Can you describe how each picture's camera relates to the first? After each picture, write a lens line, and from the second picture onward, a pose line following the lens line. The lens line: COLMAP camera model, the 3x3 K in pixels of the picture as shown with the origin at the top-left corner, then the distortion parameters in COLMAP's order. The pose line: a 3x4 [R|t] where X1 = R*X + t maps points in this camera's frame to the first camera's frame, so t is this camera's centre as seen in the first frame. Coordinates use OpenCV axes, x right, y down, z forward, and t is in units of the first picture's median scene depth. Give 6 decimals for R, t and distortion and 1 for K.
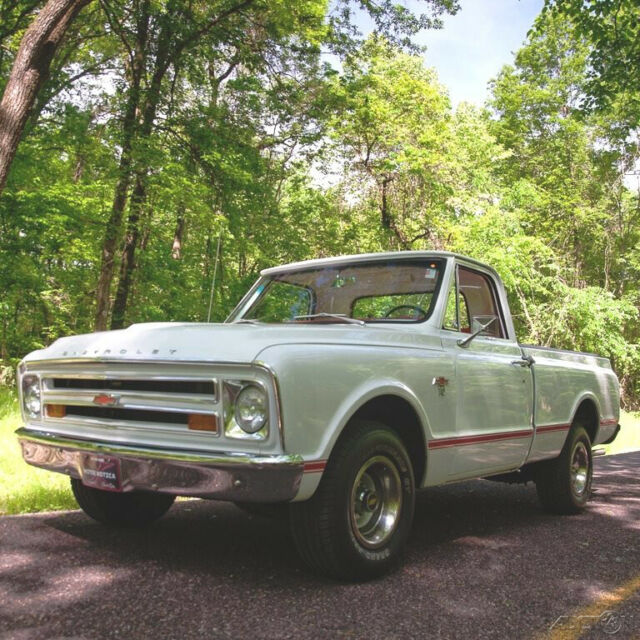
lens RADIAL K [[688.6, 0, 320.0], [0, 688.6, 320.0], [0, 0, 1]] dist [-0.162995, -0.010629]
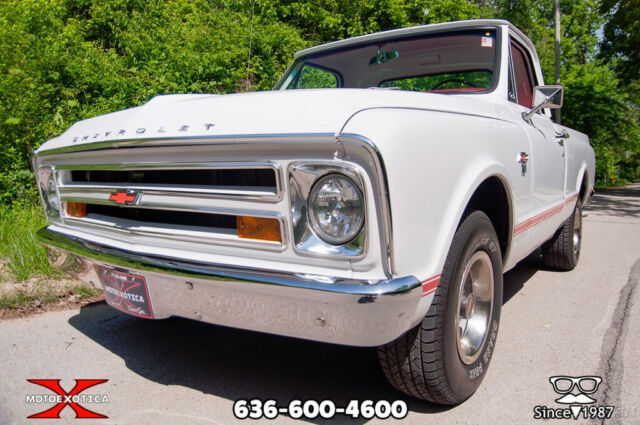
lens RADIAL K [[450.5, 0, 333.1], [0, 450.5, 210.0], [0, 0, 1]] dist [-0.145598, 0.115461]
pose [[0.998587, -0.035198, 0.039826, -0.103089], [0.026341, 0.978538, 0.204376, 0.037871], [-0.046165, -0.203039, 0.978082, 0.501431]]
